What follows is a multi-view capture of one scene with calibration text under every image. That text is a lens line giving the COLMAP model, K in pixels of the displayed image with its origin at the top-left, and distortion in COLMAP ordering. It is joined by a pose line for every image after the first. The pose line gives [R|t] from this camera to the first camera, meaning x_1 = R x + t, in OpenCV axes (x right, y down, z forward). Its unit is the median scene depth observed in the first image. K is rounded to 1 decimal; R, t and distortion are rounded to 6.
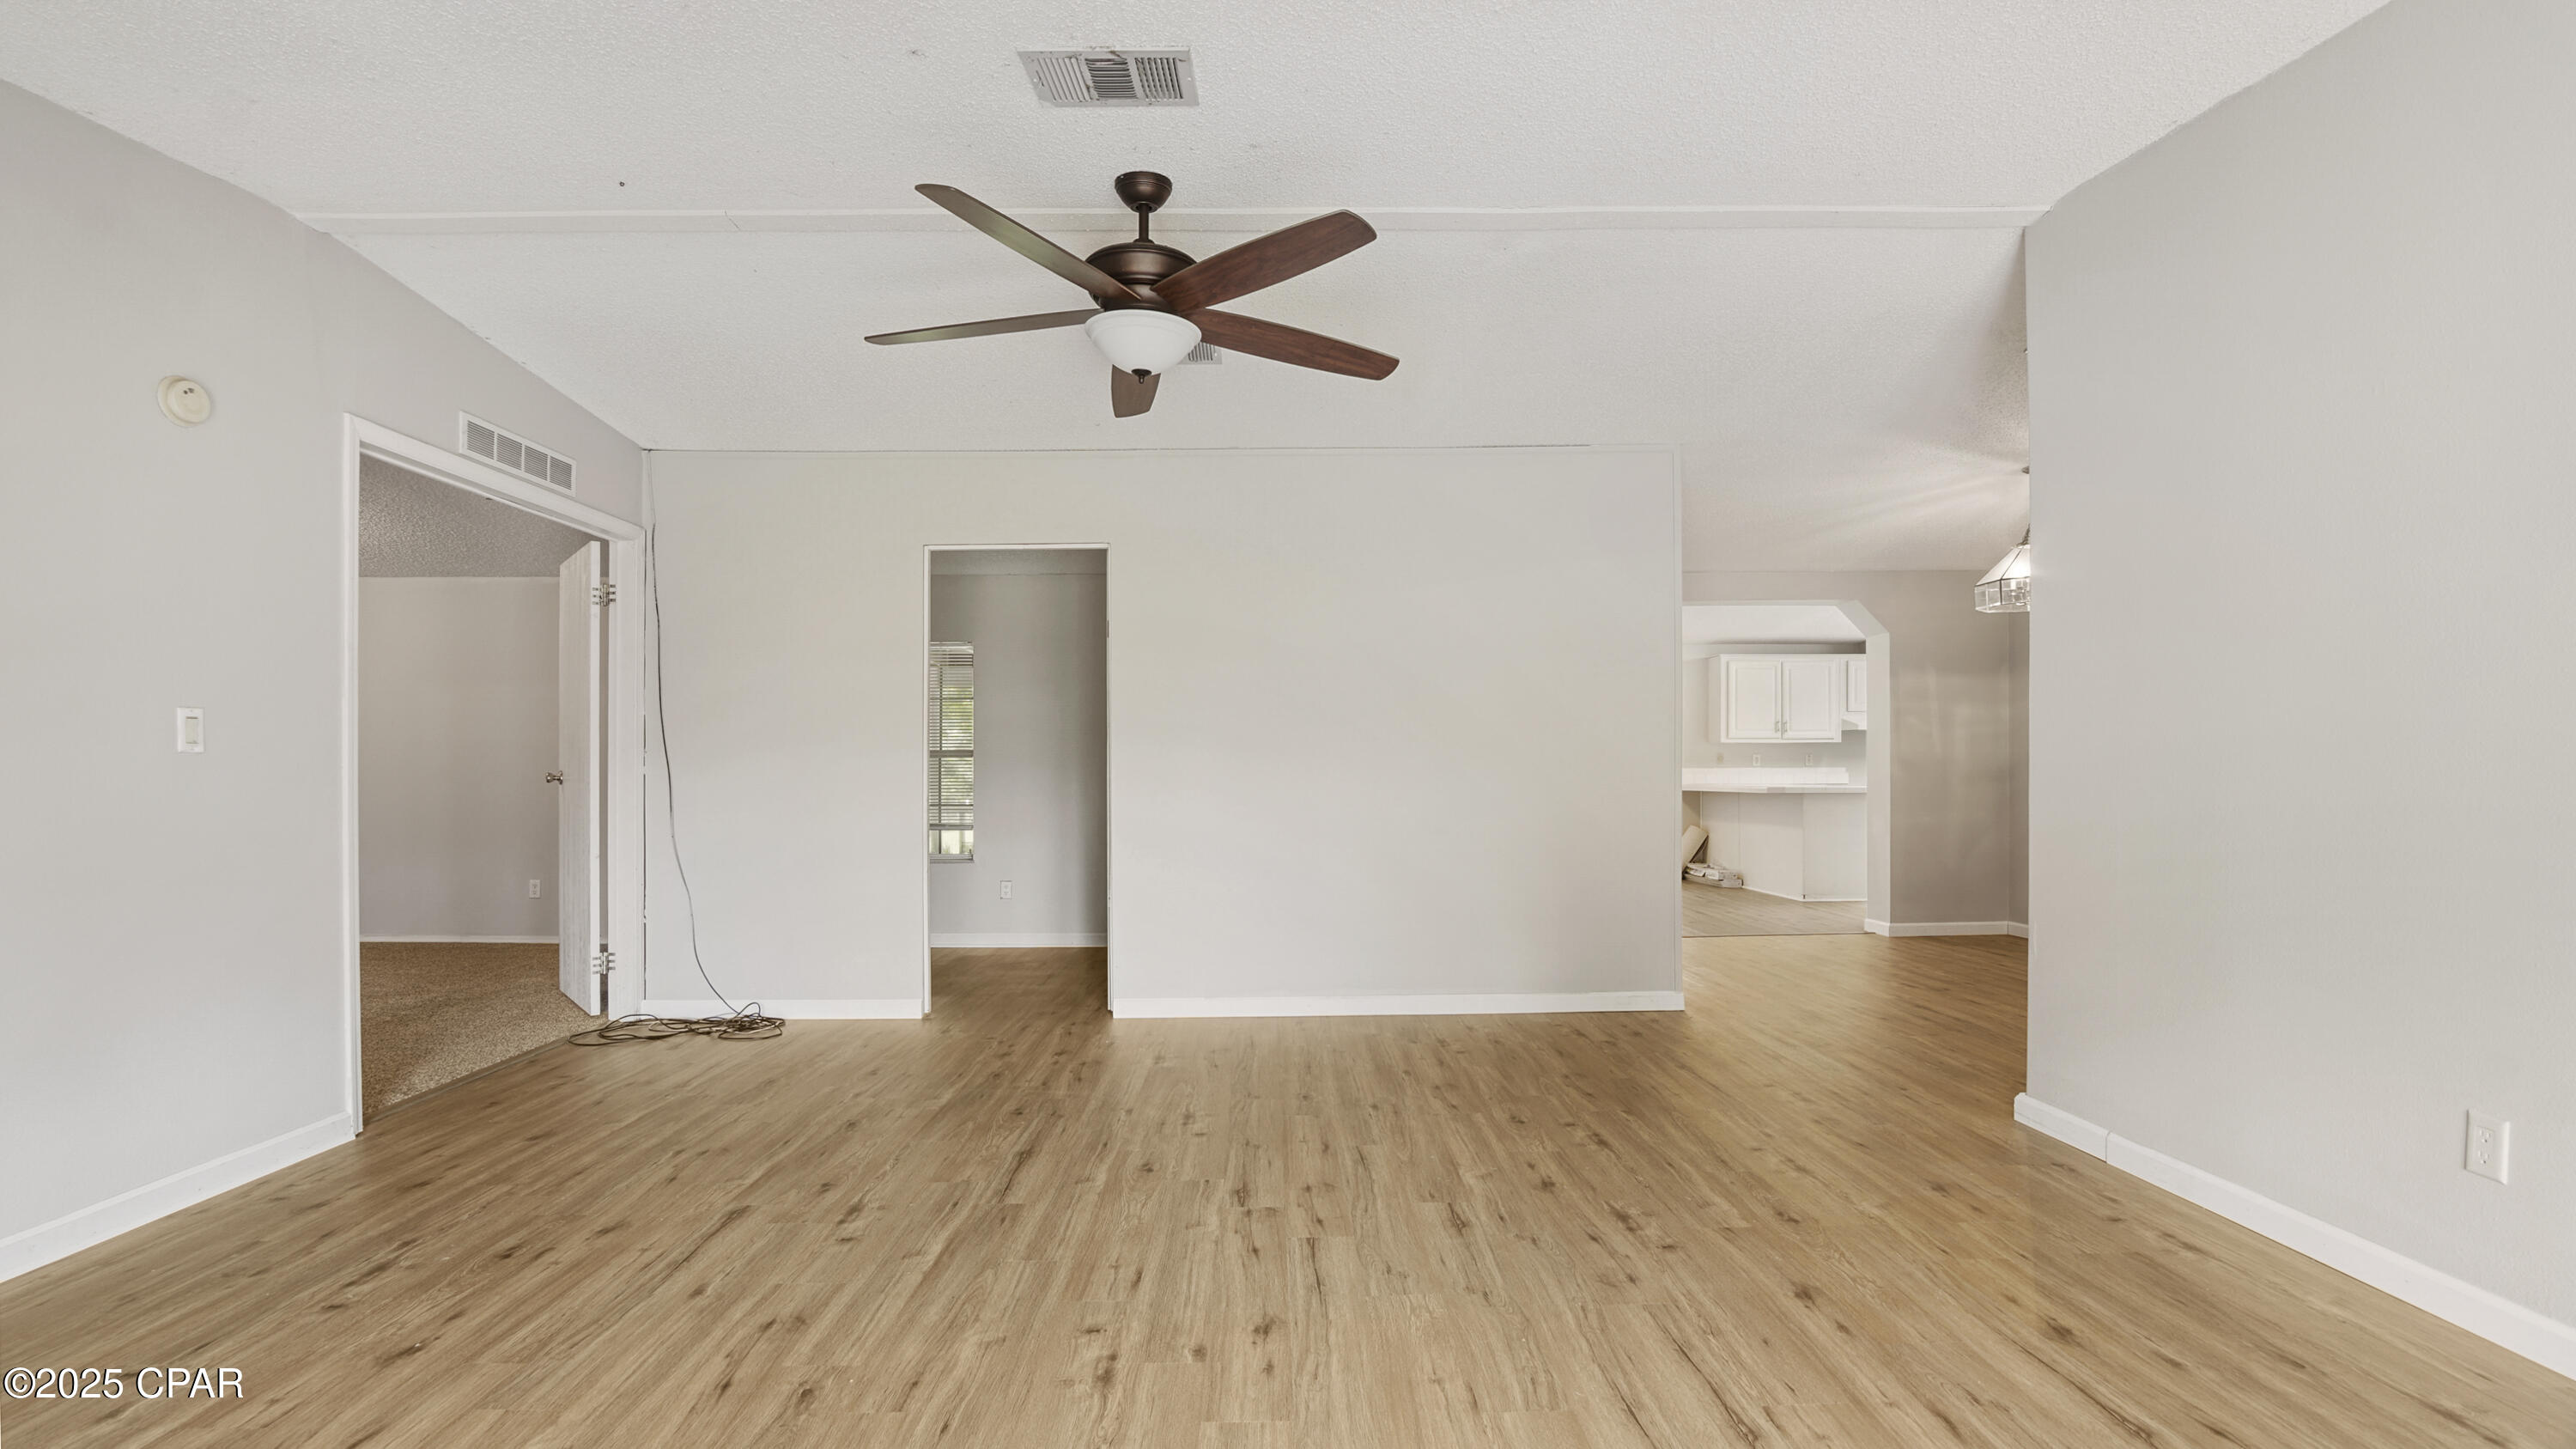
lens RADIAL K [[1188.9, 0, 1294.6], [0, 1188.9, 736.5], [0, 0, 1]] dist [-0.024792, 0.000113]
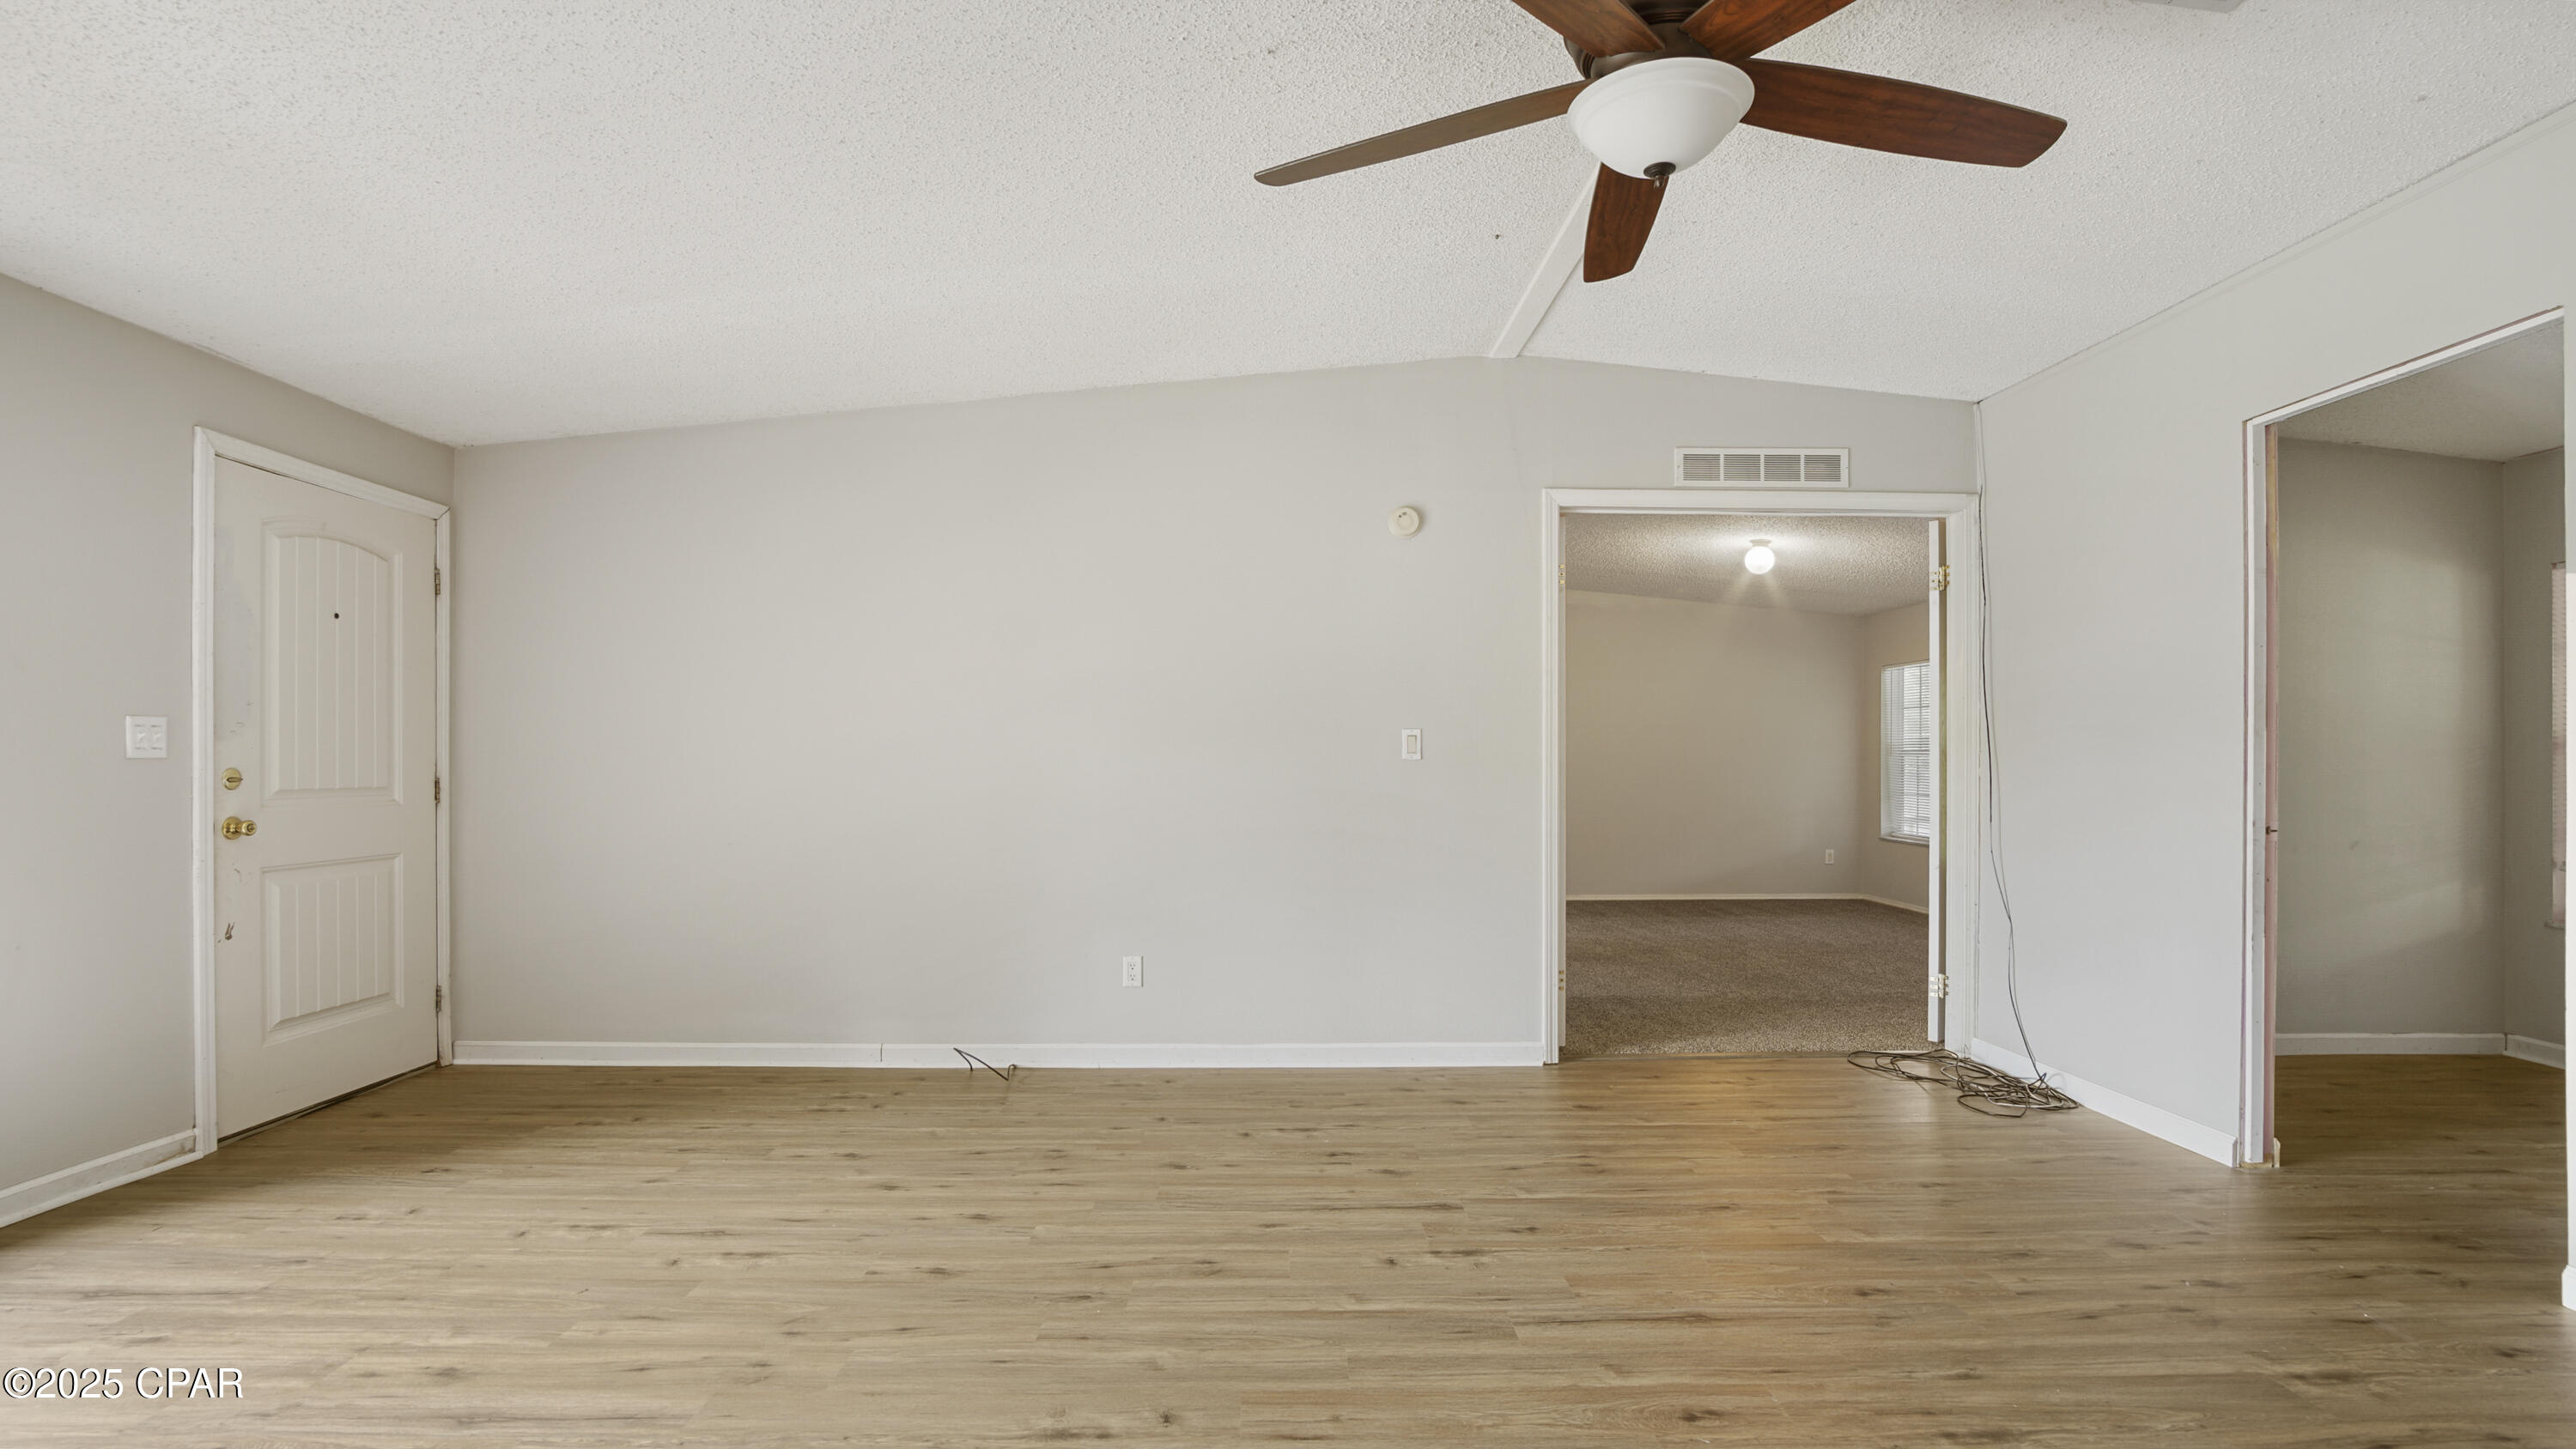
lens RADIAL K [[1151.9, 0, 1242.9], [0, 1151.9, 761.9], [0, 0, 1]] dist [-0.013745, 0.000101]
pose [[-0.041527, 0.002247, -0.999135, 0.704320], [0.040039, 0.999198, 0.000583, 0.000058], [0.998335, -0.039980, -0.041583, 1.109997]]
